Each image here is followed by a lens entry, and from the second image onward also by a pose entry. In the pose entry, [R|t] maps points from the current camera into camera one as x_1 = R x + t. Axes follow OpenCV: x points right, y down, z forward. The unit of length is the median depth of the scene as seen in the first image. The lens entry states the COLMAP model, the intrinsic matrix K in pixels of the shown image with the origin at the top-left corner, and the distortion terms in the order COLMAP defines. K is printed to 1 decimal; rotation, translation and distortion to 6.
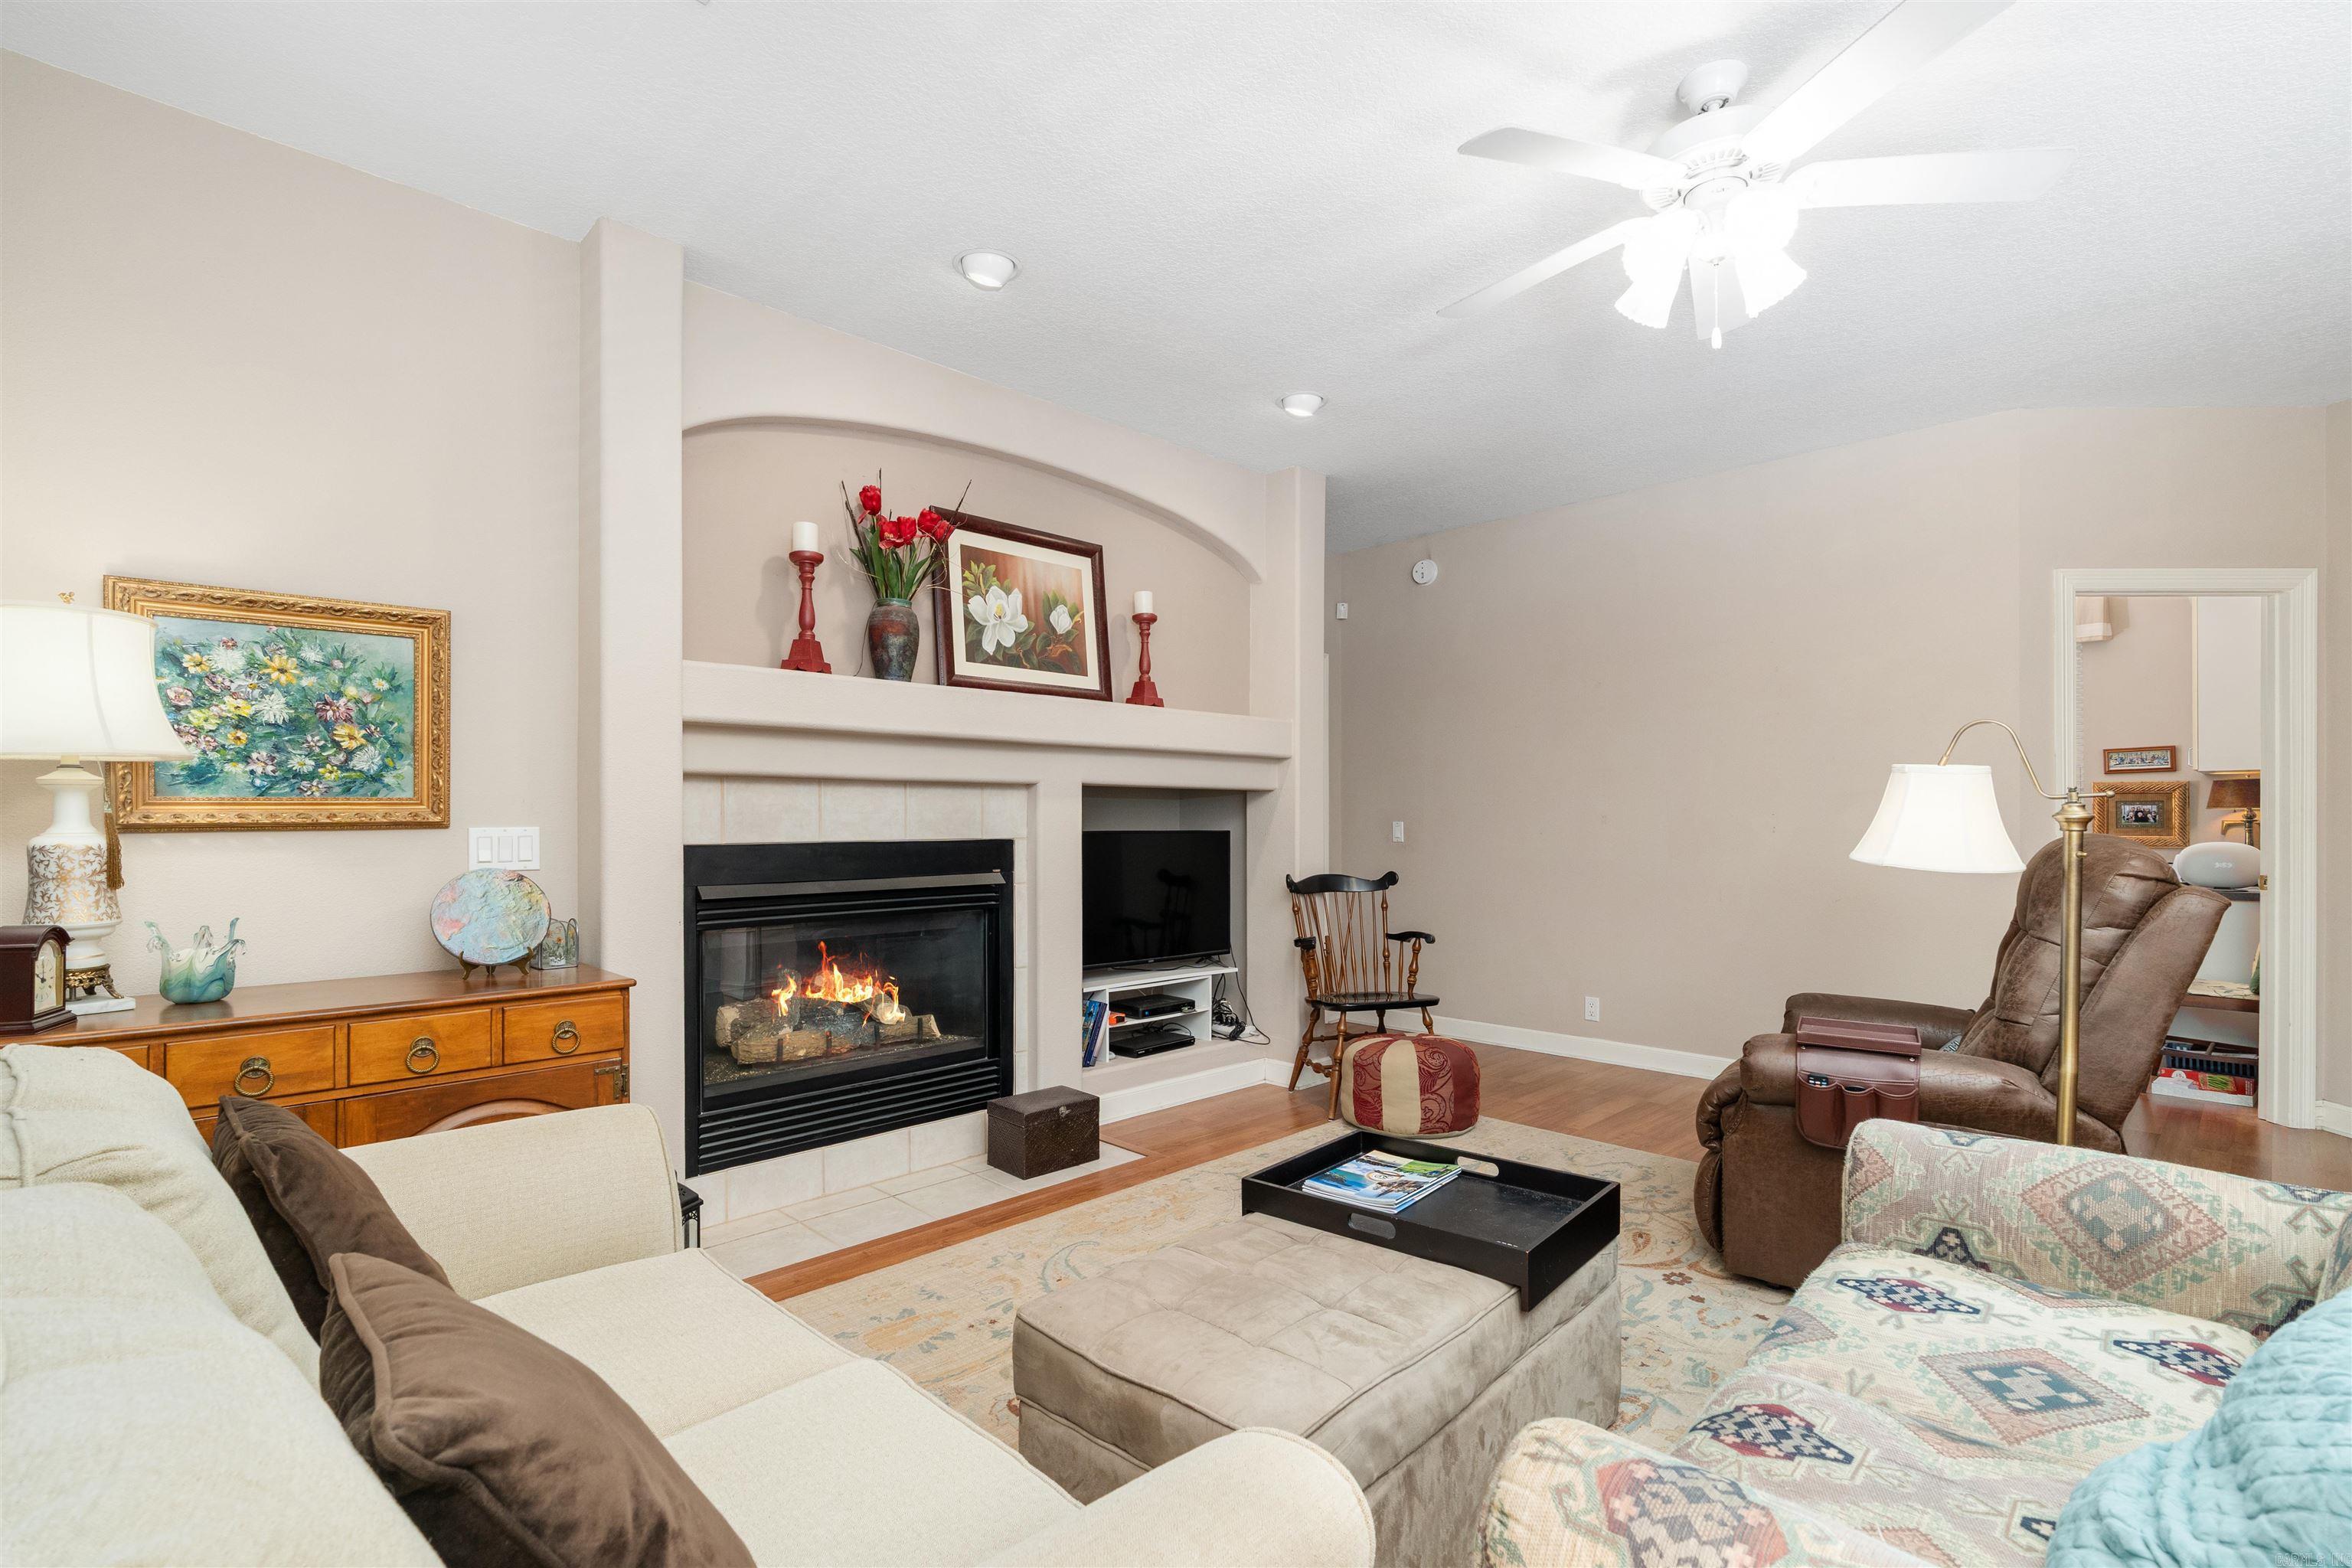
lens RADIAL K [[1085.0, 0, 1174.8], [0, 1085.0, 794.0], [0, 0, 1]] dist [-0.003153, 0.001026]
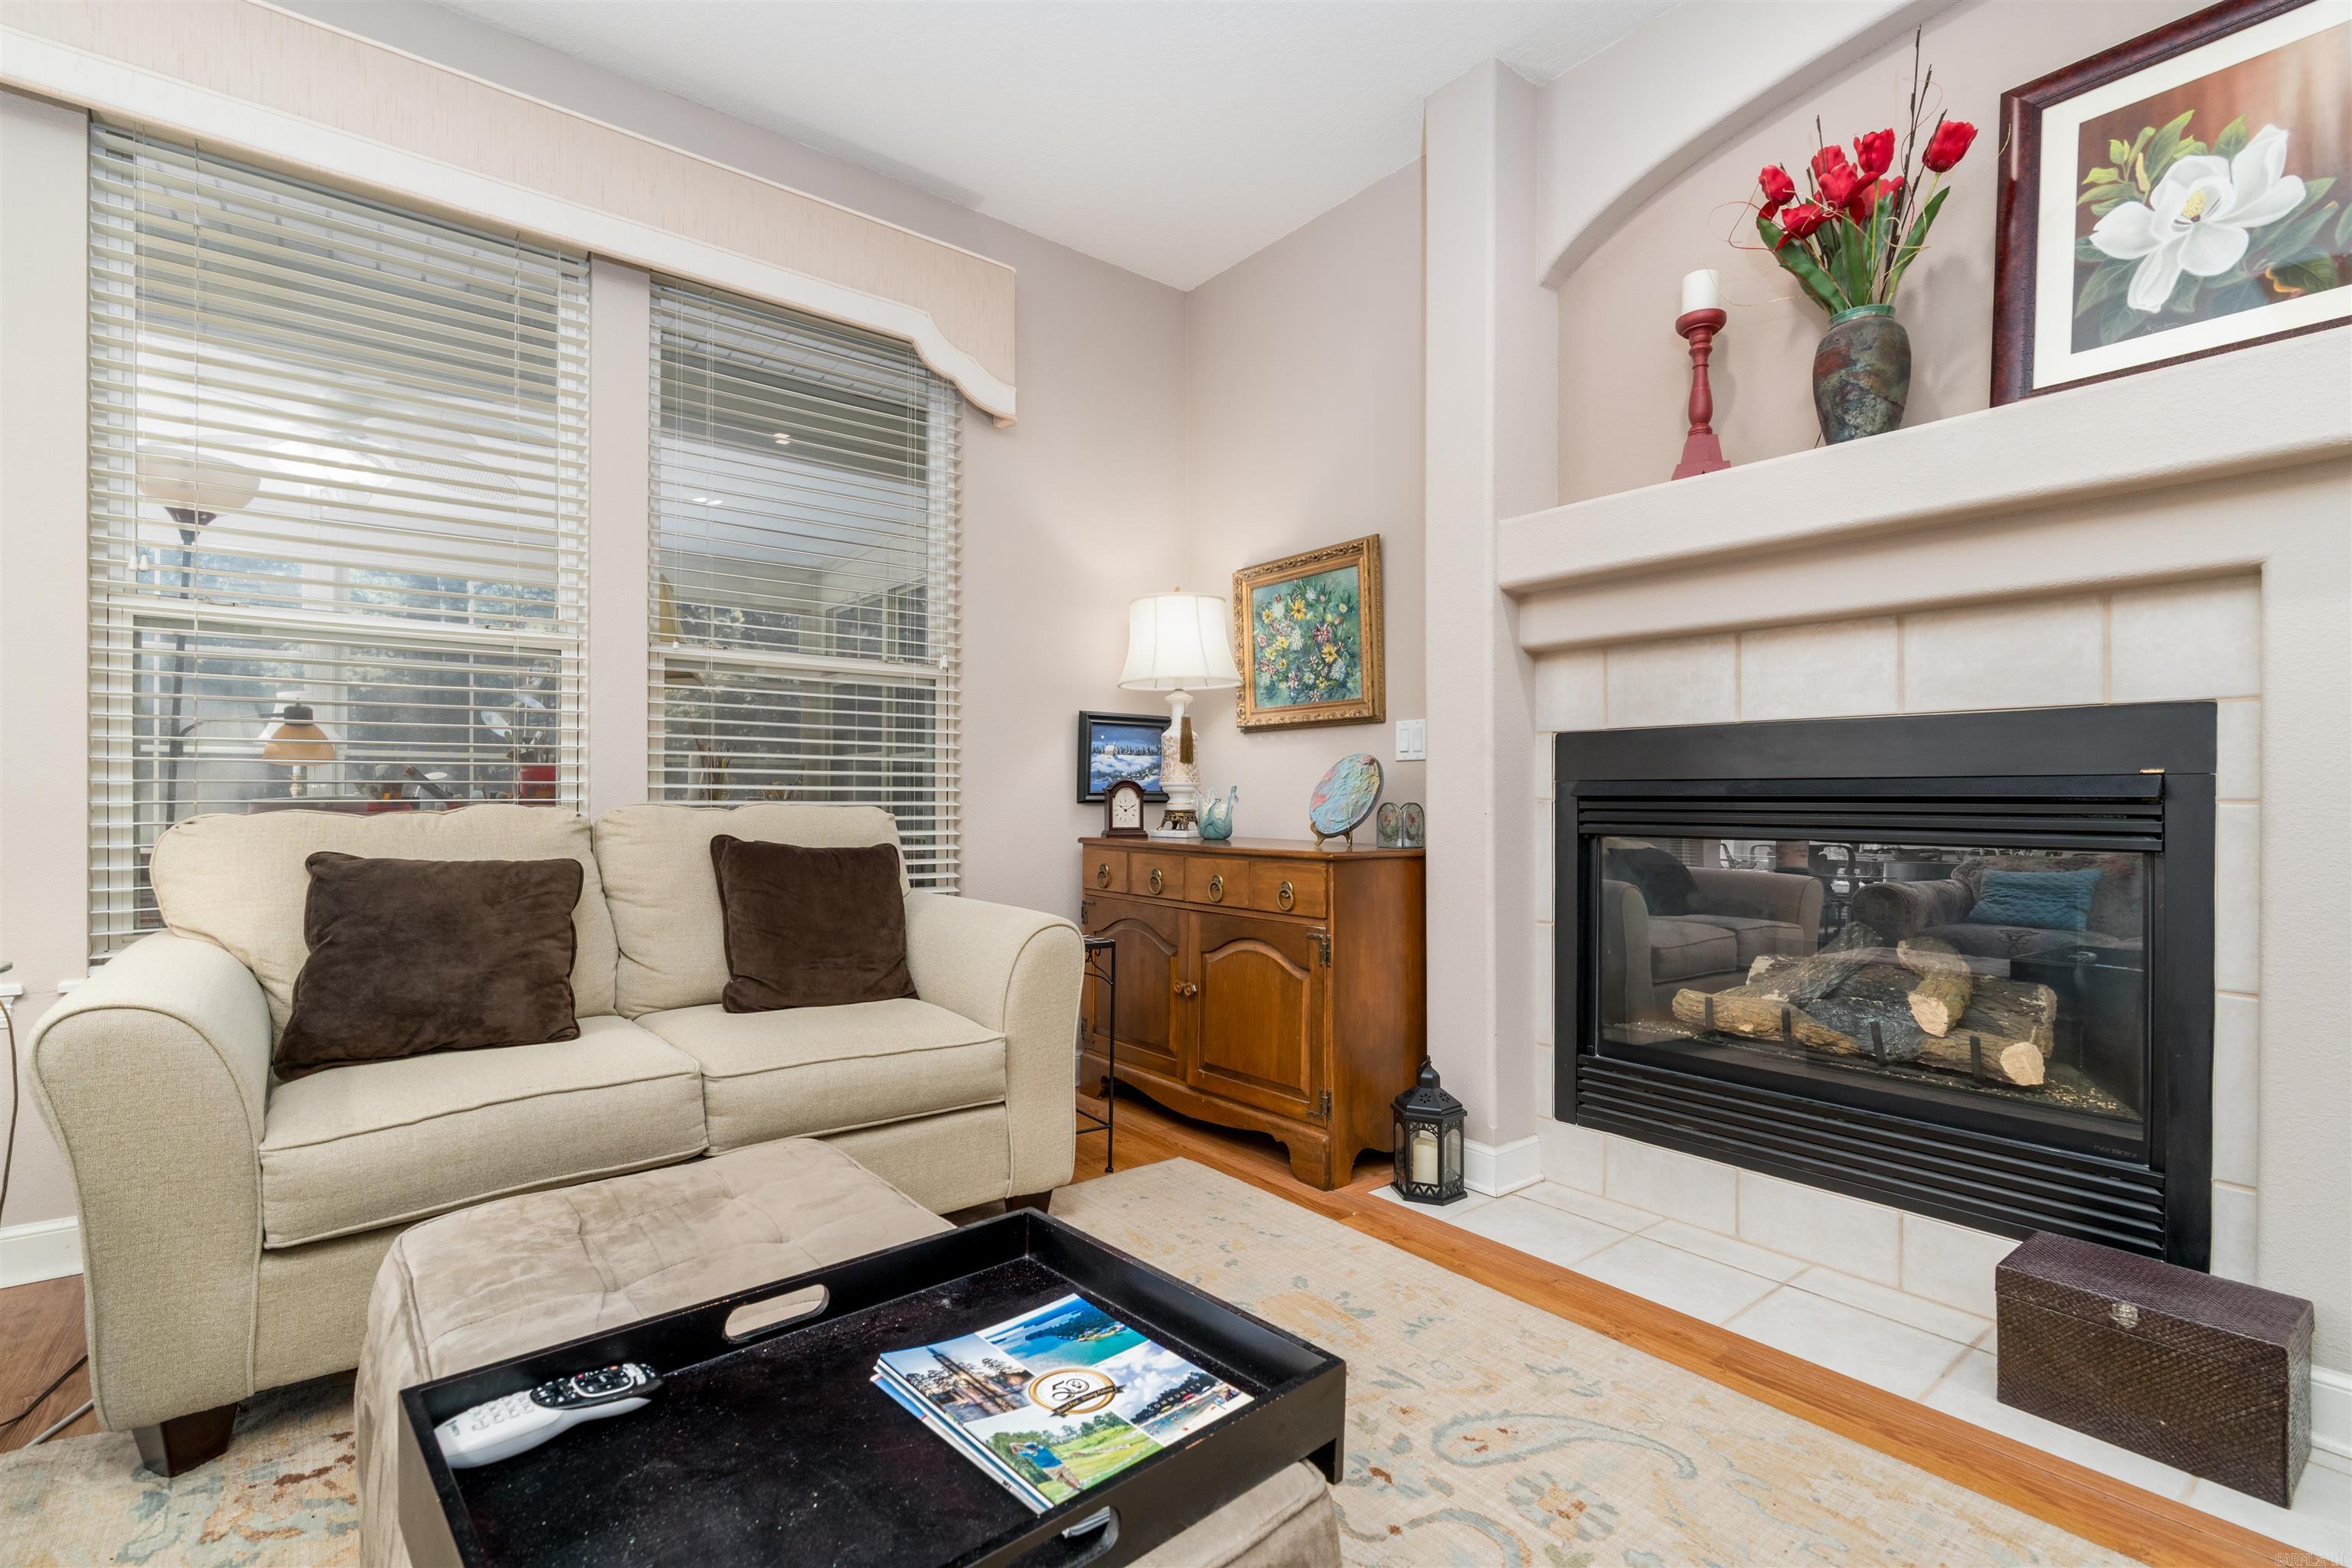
lens RADIAL K [[1058.1, 0, 1185.8], [0, 1058.1, 794.1], [0, 0, 1]] dist [-0.002524, 0.000731]
pose [[-0.096493, -0.001351, -0.995333, 0.400728], [0.015563, 0.999875, -0.002866, 0.092025], [0.995212, -0.015767, -0.096460, 0.767402]]
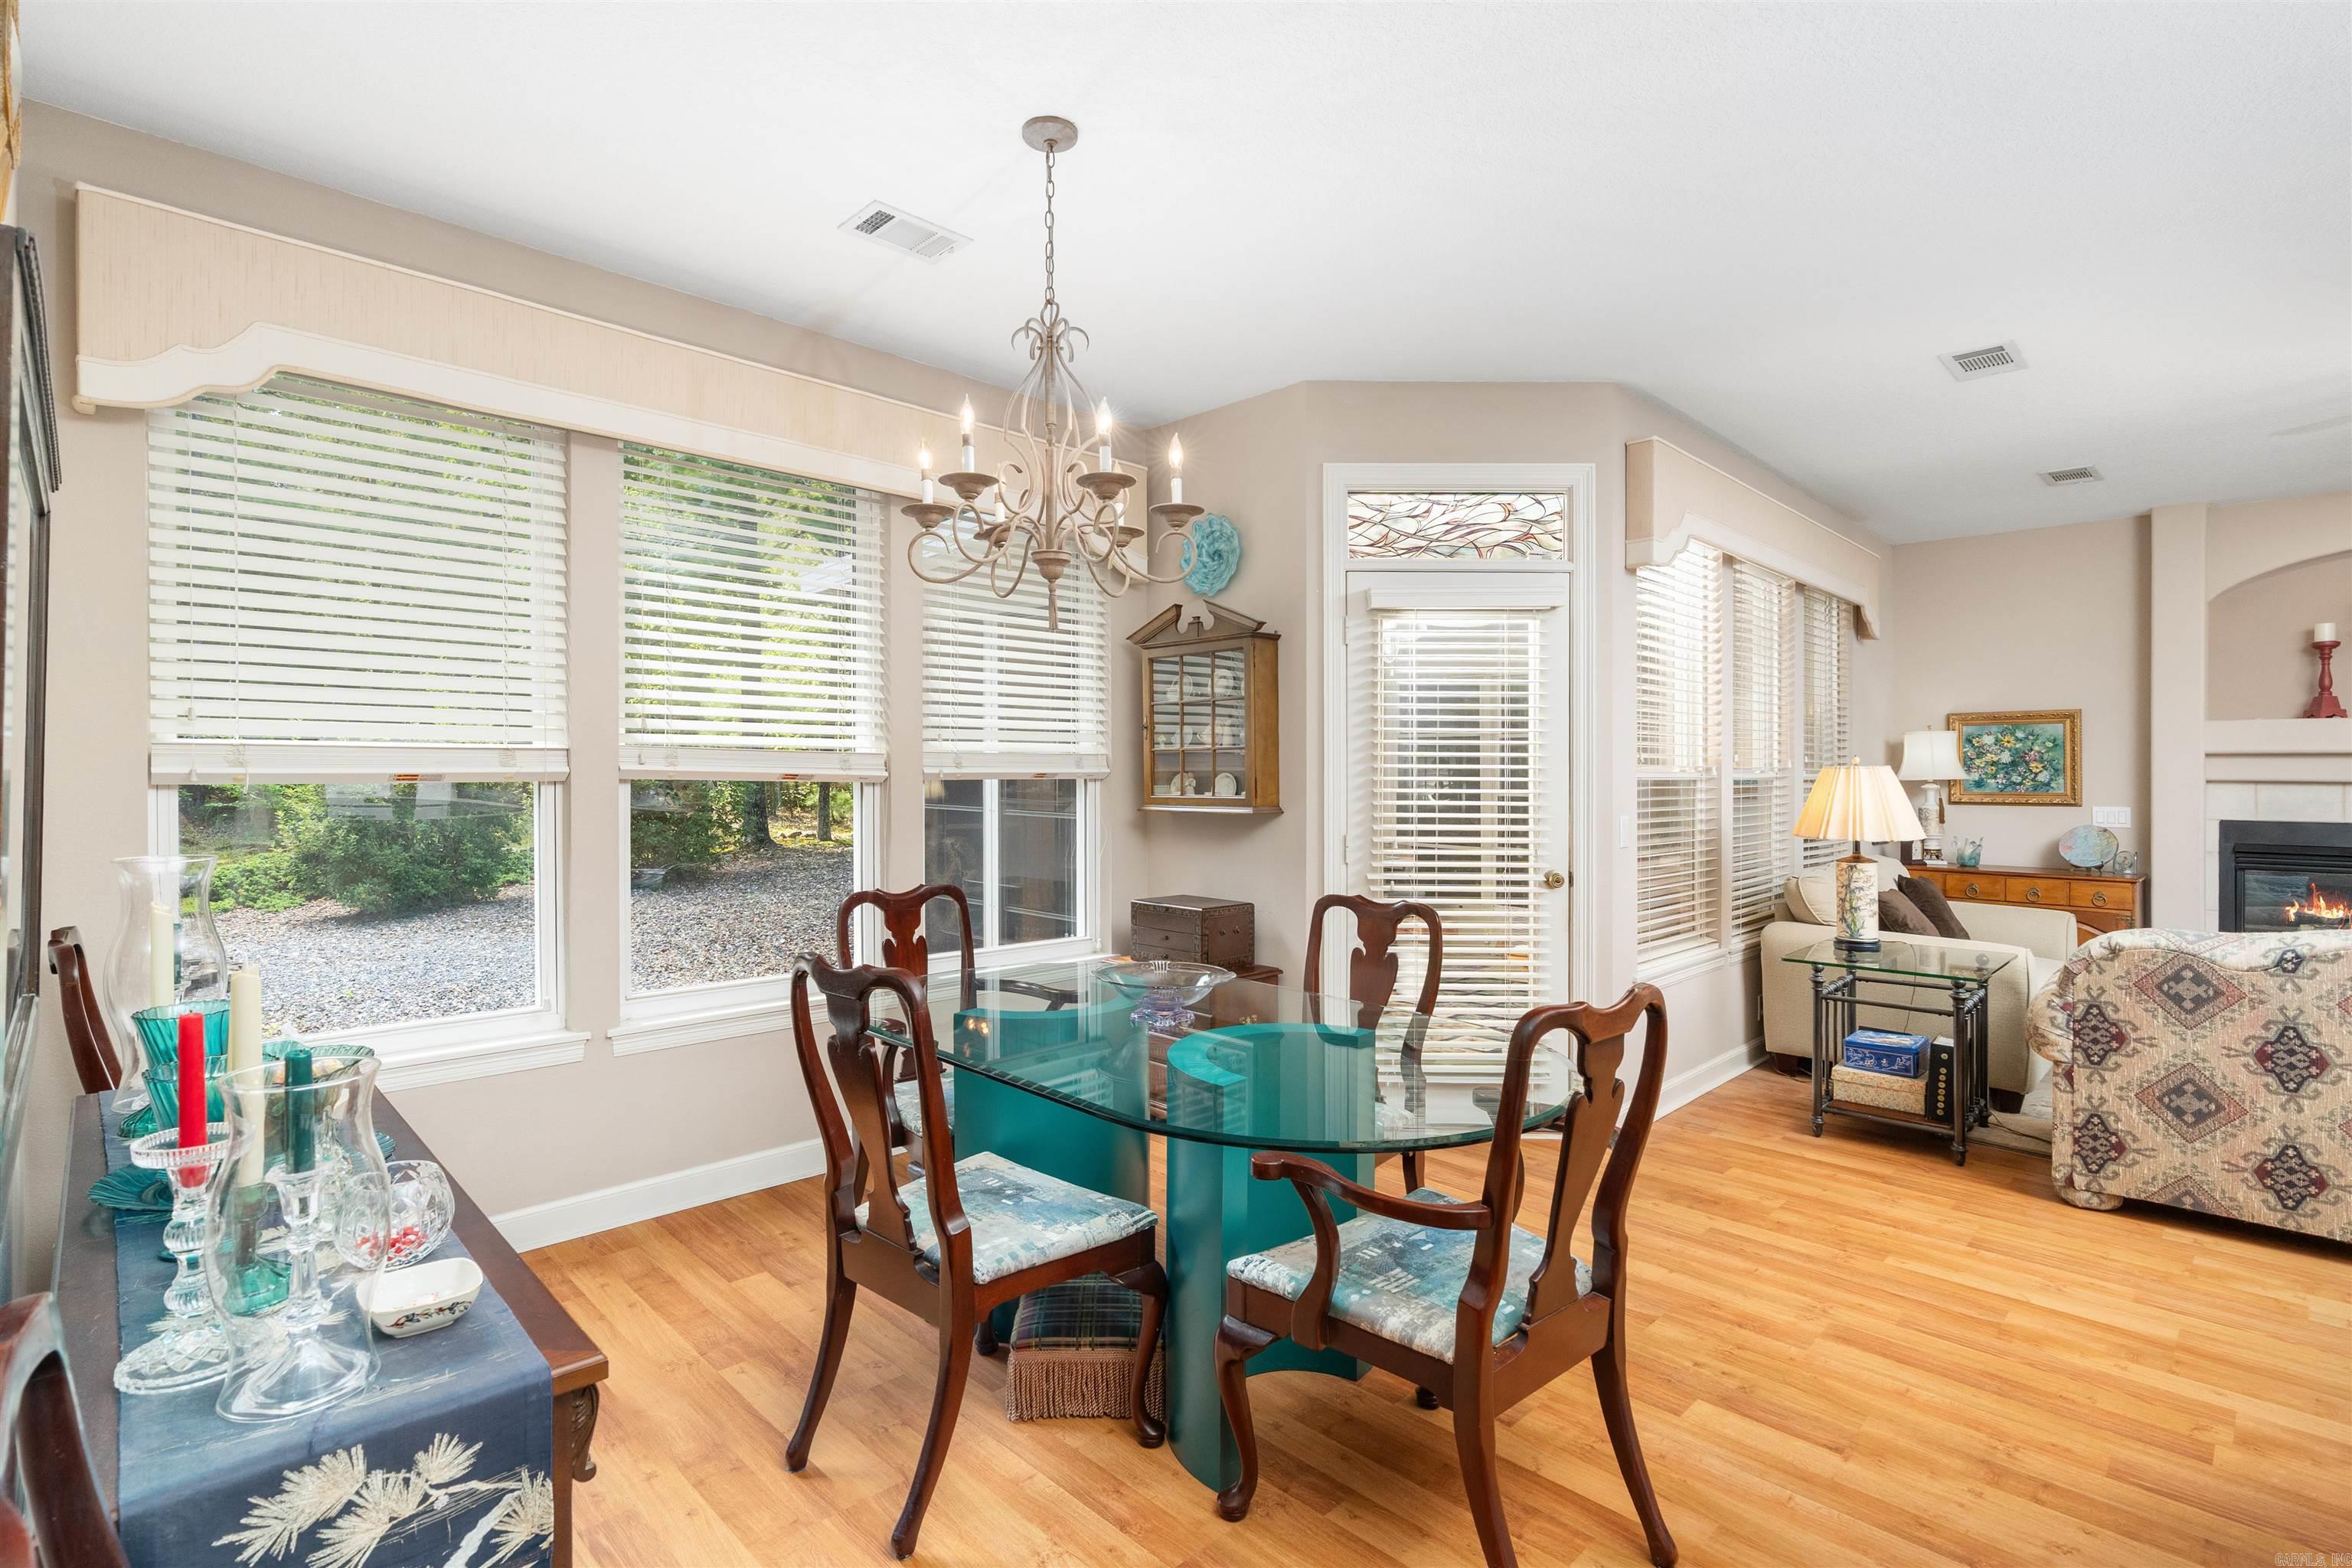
lens RADIAL K [[1108.8, 0, 1167.6], [0, 1108.8, 781.8], [0, 0, 1]] dist [-0.000912, -0.000300]
pose [[0.007129, 0.002712, -0.999971, 1.350139], [0.009786, 0.999948, 0.002782, -0.037428], [0.999927, -0.009806, 0.007102, -0.755021]]
